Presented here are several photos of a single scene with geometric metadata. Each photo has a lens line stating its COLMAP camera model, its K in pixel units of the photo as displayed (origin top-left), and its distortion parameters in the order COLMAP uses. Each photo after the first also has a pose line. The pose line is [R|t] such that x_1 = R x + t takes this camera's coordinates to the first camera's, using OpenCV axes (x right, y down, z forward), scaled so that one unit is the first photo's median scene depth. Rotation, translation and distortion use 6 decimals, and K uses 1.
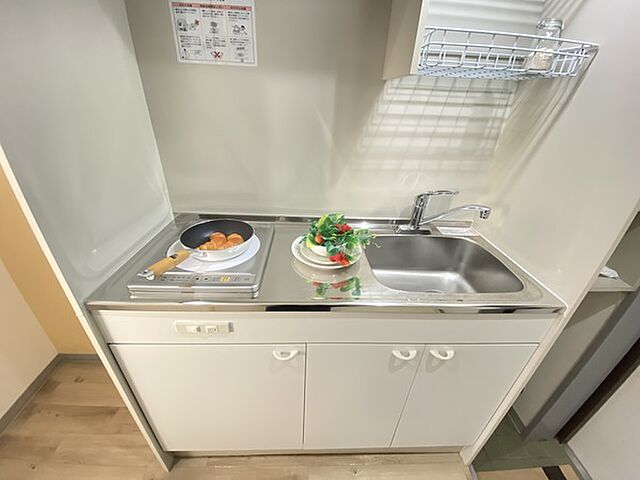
lens RADIAL K [[262.9, 0, 317.8], [0, 262.9, 239.8], [0, 0, 1]] dist [0.001863, -0.012945]
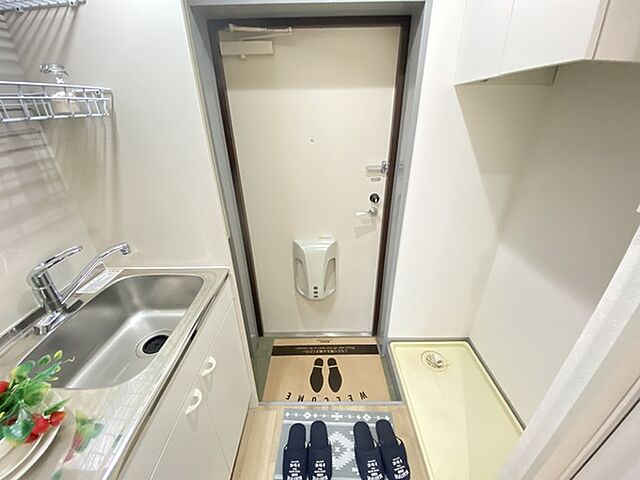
lens RADIAL K [[262.9, 0, 317.8], [0, 262.9, 239.8], [0, 0, 1]] dist [0.001863, -0.012945]
pose [[0.044301, -0.477748, 0.877379, -0.166925], [0.486951, 0.777174, 0.398597, -0.150382], [-0.872305, 0.409583, 0.267069, 0.071338]]
